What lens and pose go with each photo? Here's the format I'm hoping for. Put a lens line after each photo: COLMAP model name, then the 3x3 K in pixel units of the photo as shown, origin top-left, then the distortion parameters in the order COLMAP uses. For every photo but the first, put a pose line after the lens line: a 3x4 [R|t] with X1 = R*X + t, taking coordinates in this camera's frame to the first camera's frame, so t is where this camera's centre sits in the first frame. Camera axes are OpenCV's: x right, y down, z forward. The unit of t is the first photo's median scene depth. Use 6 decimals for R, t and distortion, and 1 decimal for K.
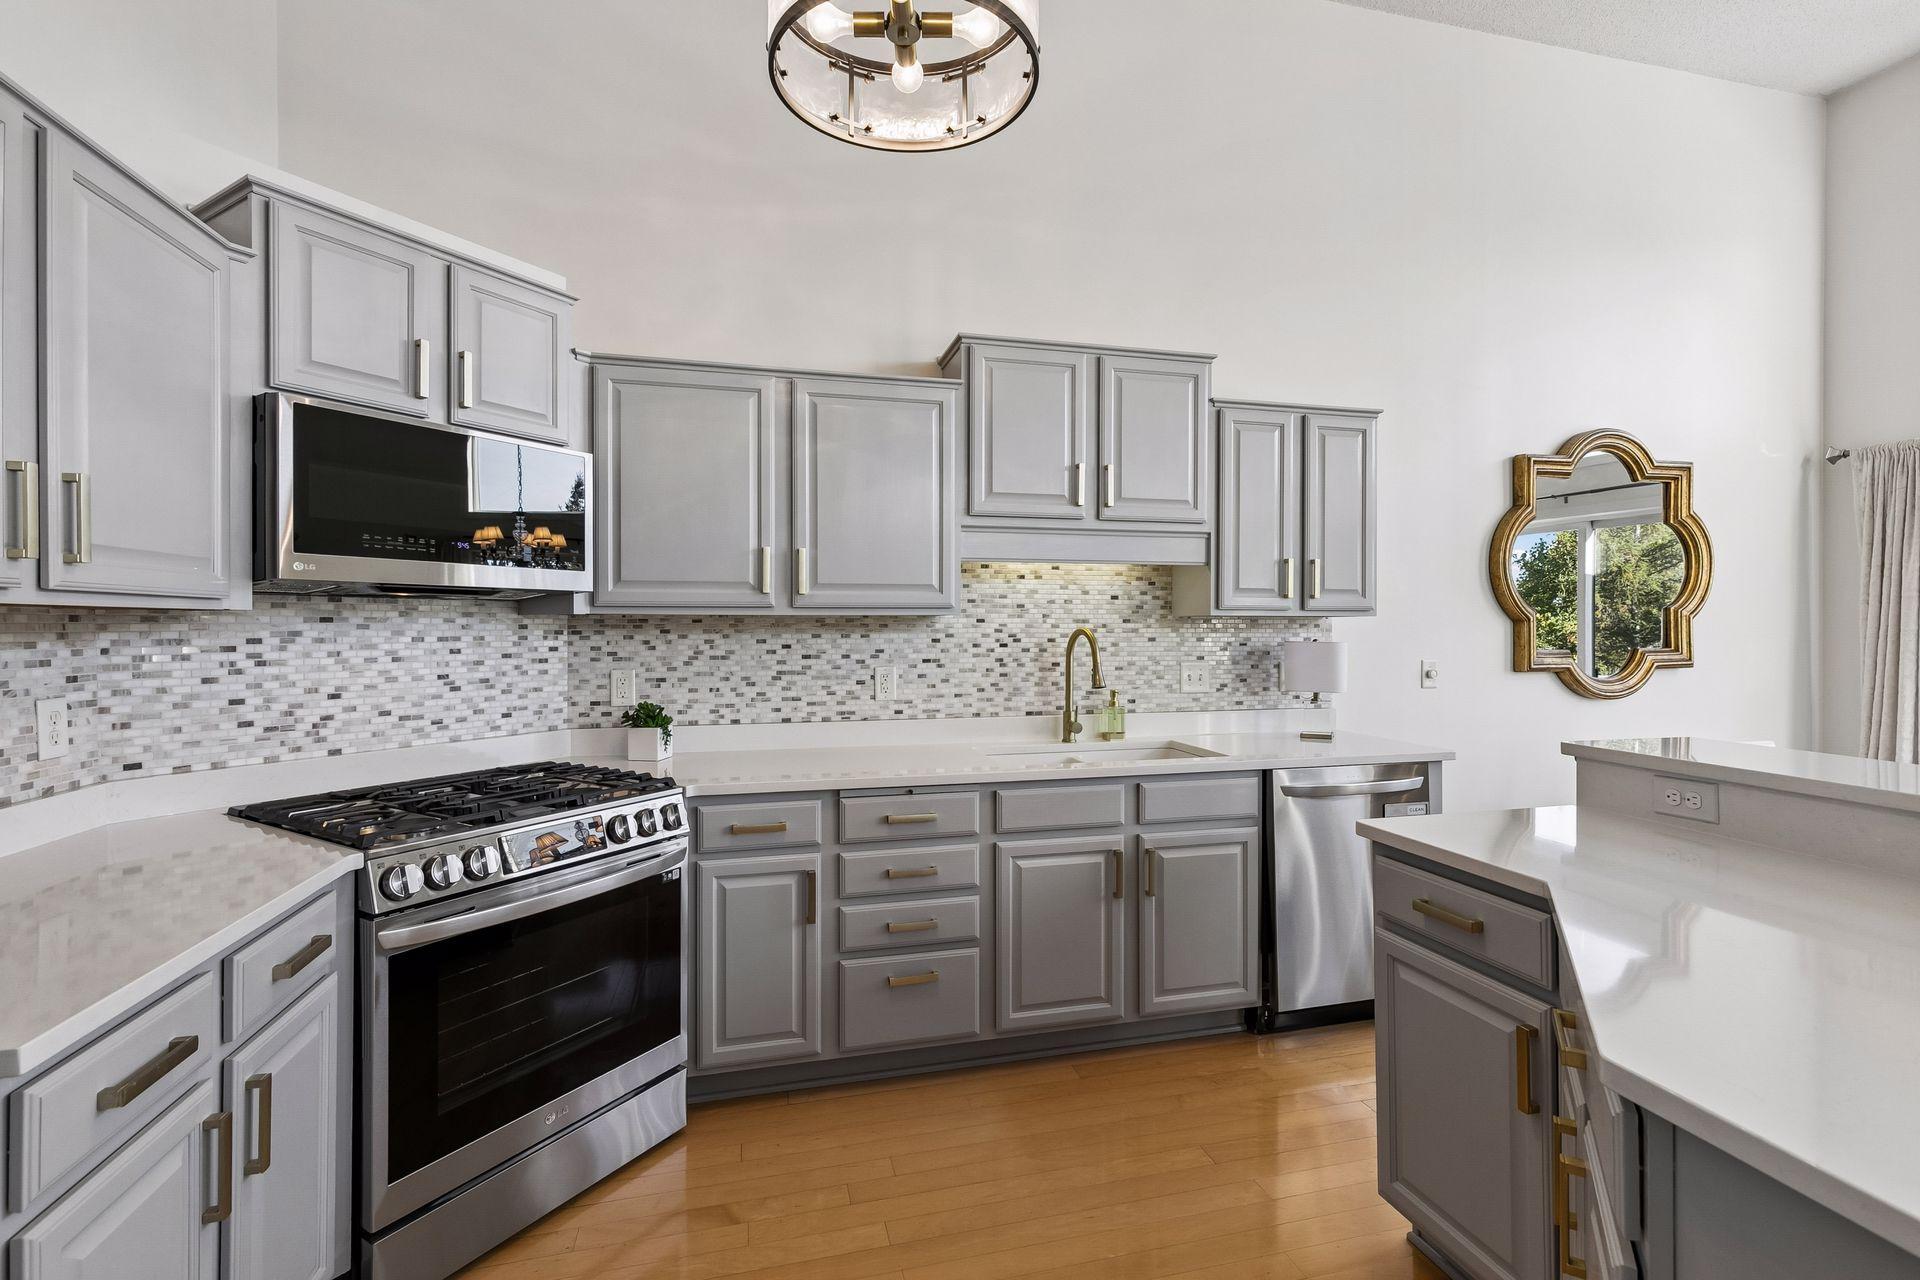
lens RADIAL K [[857.7, 0, 959.3], [0, 857.7, 611.1], [0, 0, 1]] dist [0.000362, -0.000208]
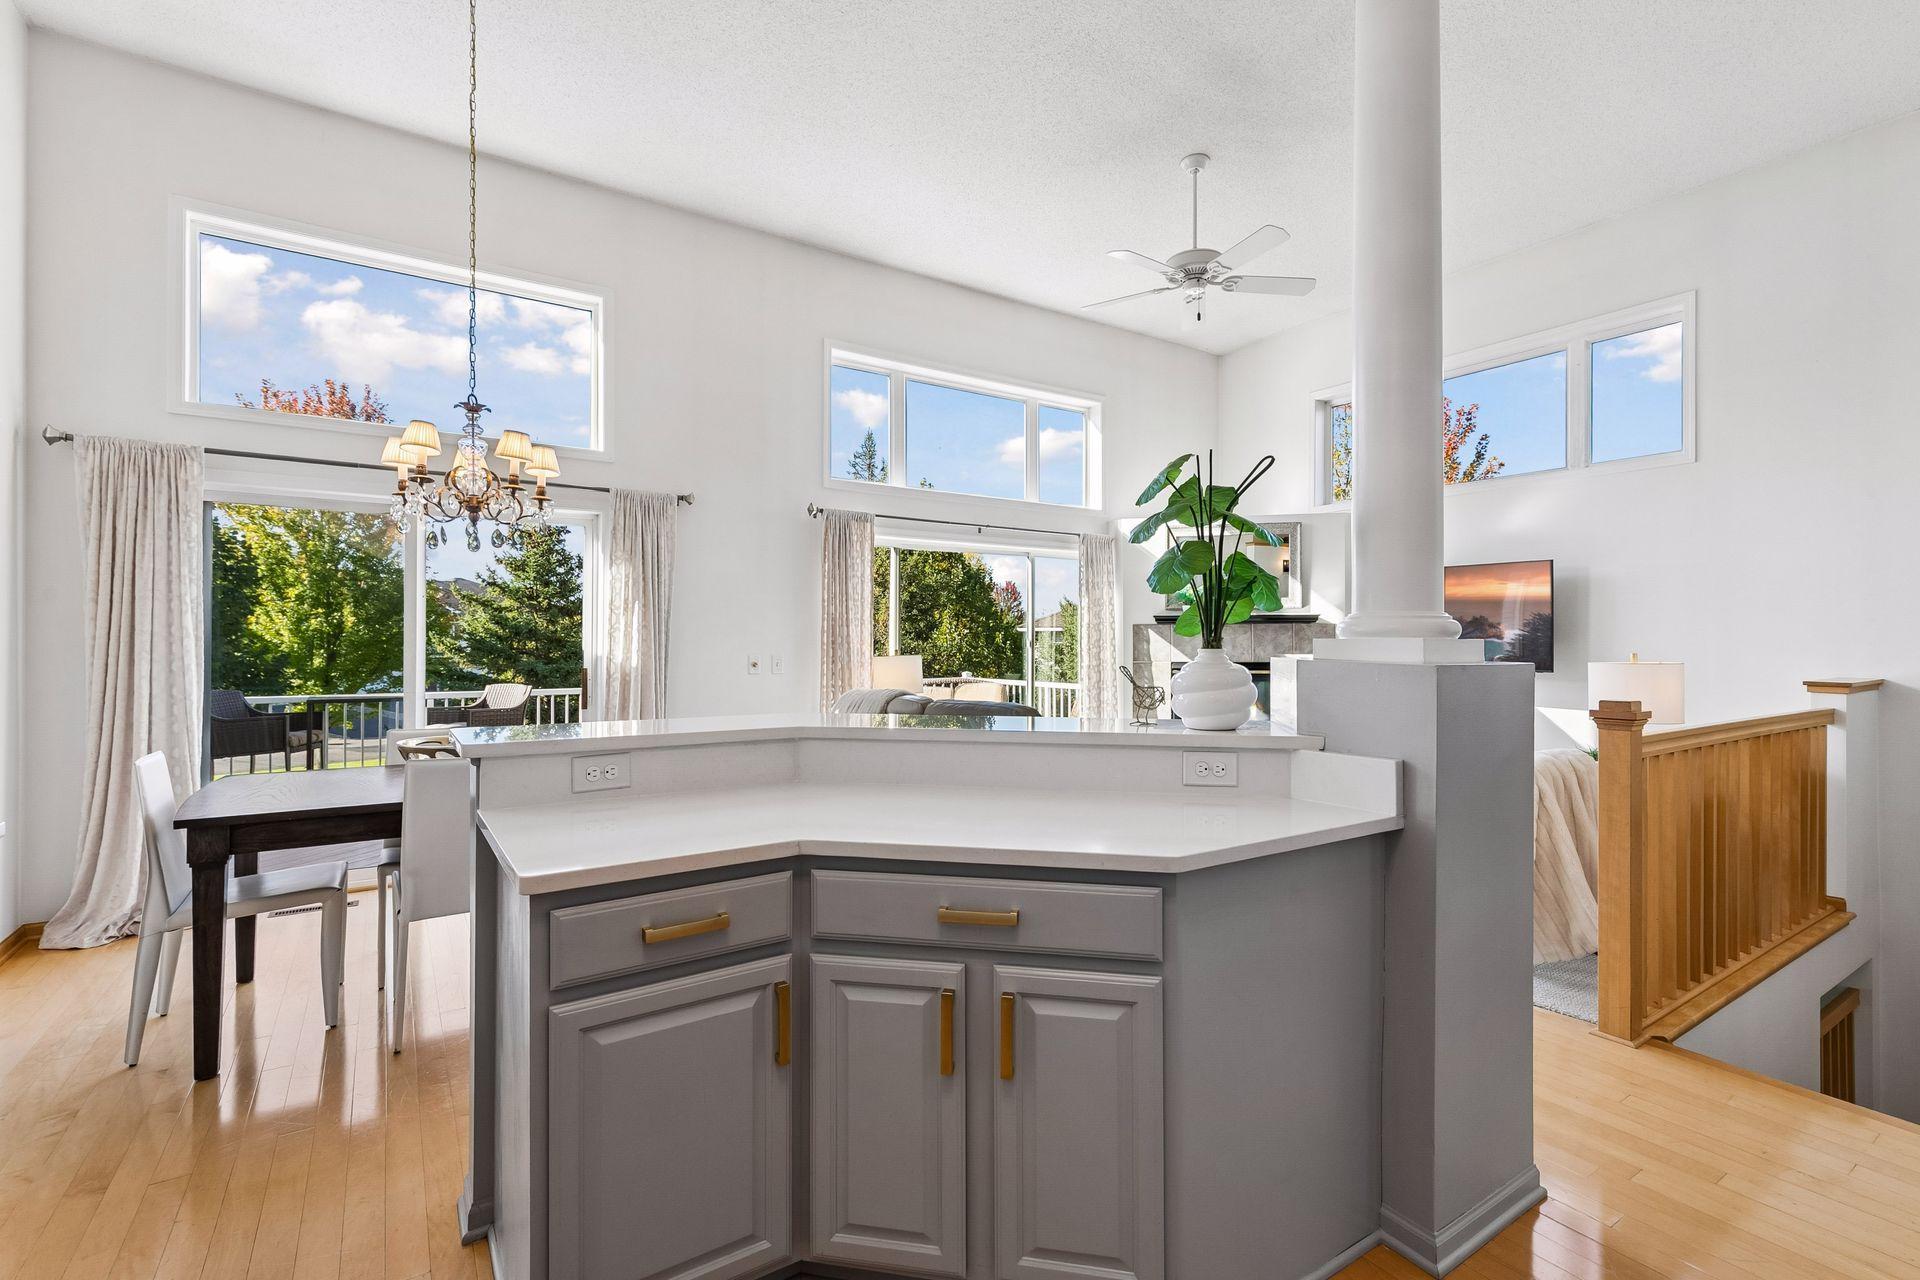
lens RADIAL K [[879.0, 0, 973.7], [0, 879.0, 633.1], [0, 0, 1]] dist [0.004634, -0.000136]
pose [[-0.333475, 0.002044, 0.942757, -0.235824], [-0.017493, 0.999812, -0.008355, 0.021608], [-0.942597, -0.019278, -0.333377, 0.554464]]
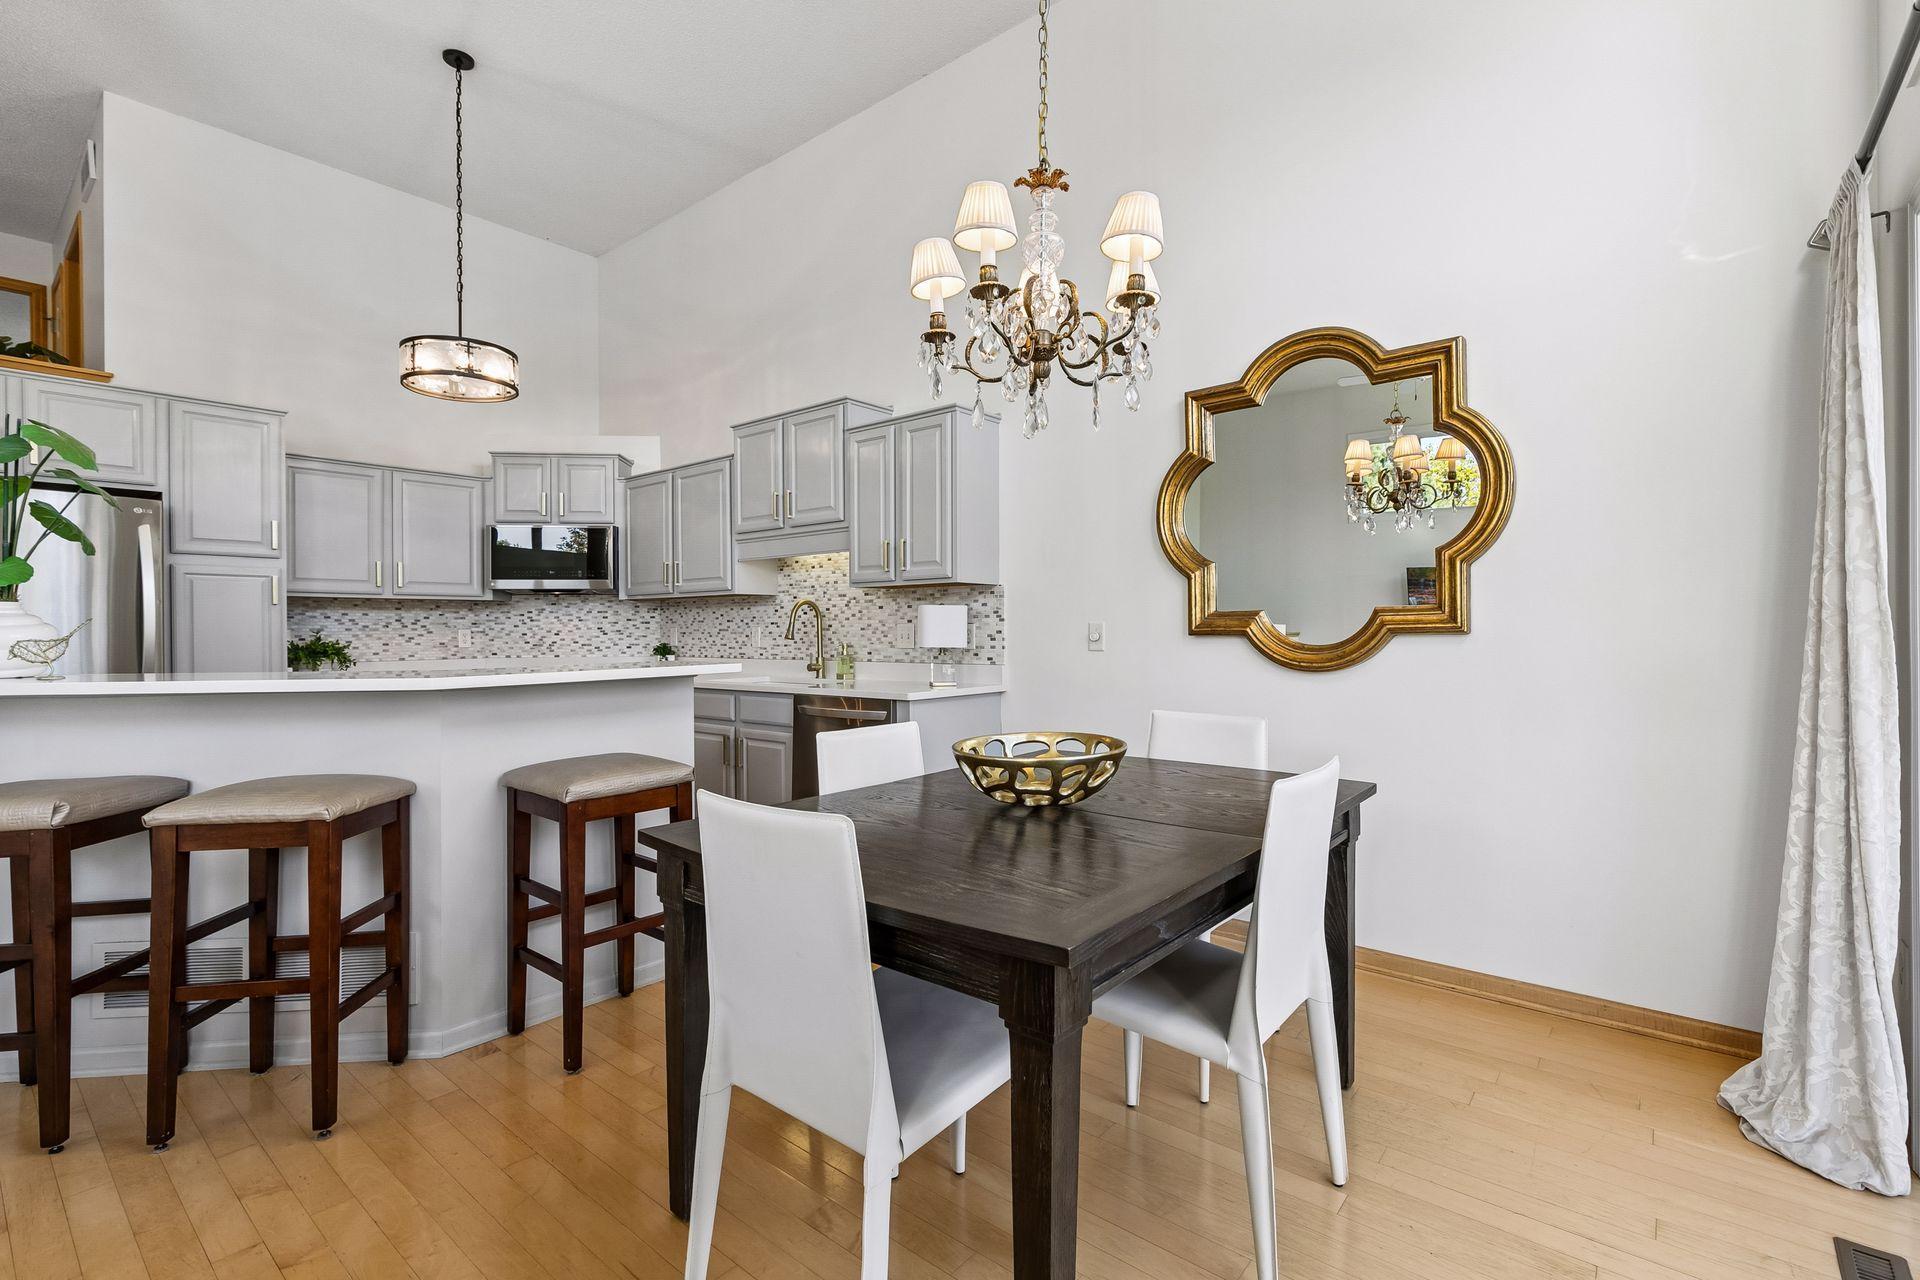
lens RADIAL K [[879.0, 0, 973.7], [0, 879.0, 633.1], [0, 0, 1]] dist [0.004634, -0.000136]
pose [[0.588448, -0.001007, -0.808534, 1.571036], [0.019487, 0.999726, 0.012937, 0.064600], [0.808300, -0.023369, 0.588307, 0.348905]]
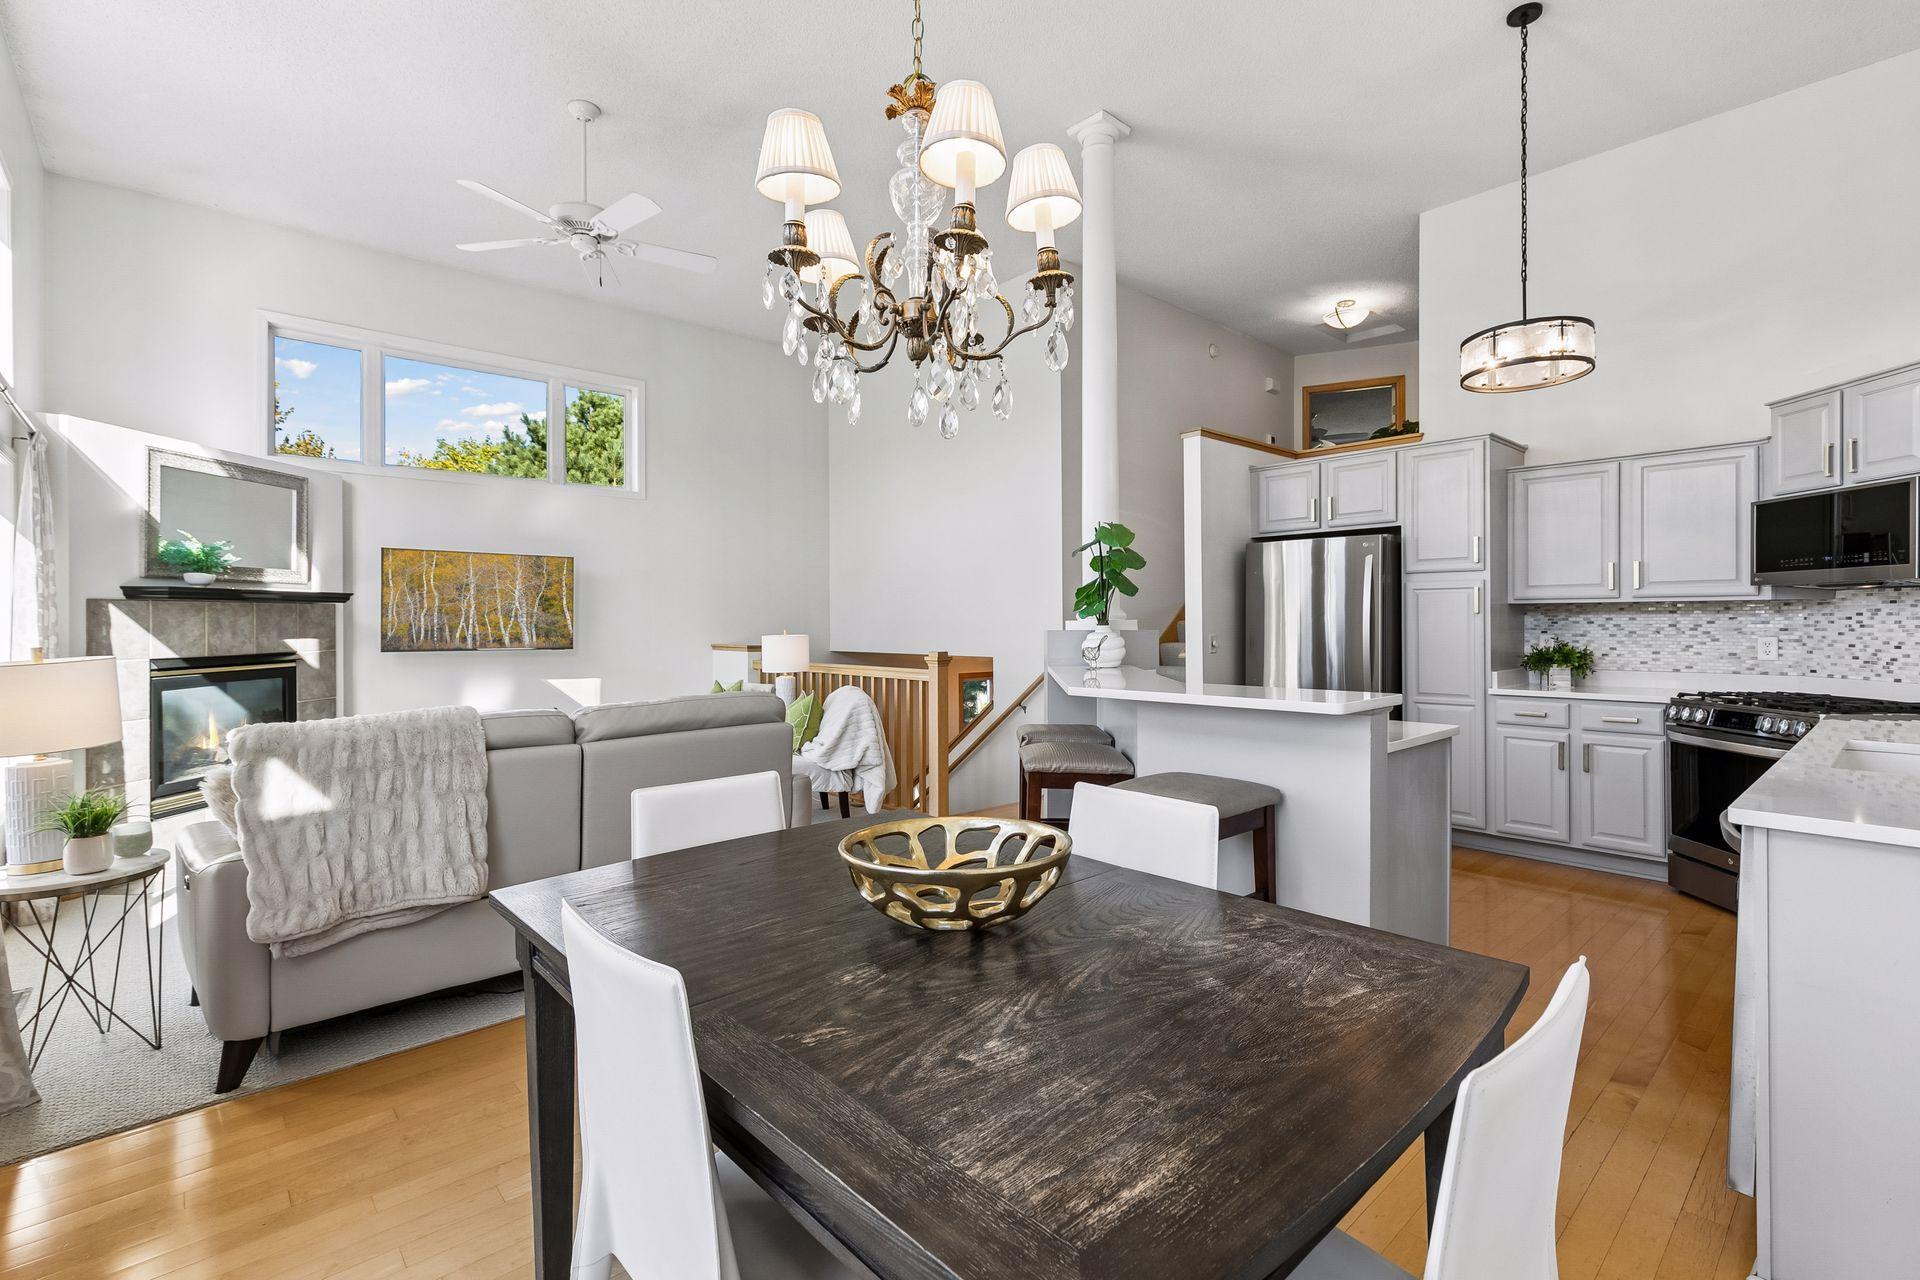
lens RADIAL K [[857.7, 0, 959.3], [0, 857.7, 611.1], [0, 0, 1]] dist [0.000362, -0.000208]
pose [[-0.883817, -0.004293, -0.467812, 1.255214], [0.009313, 0.999598, -0.026767, 0.042303], [0.467739, -0.028014, -0.883422, 1.216258]]
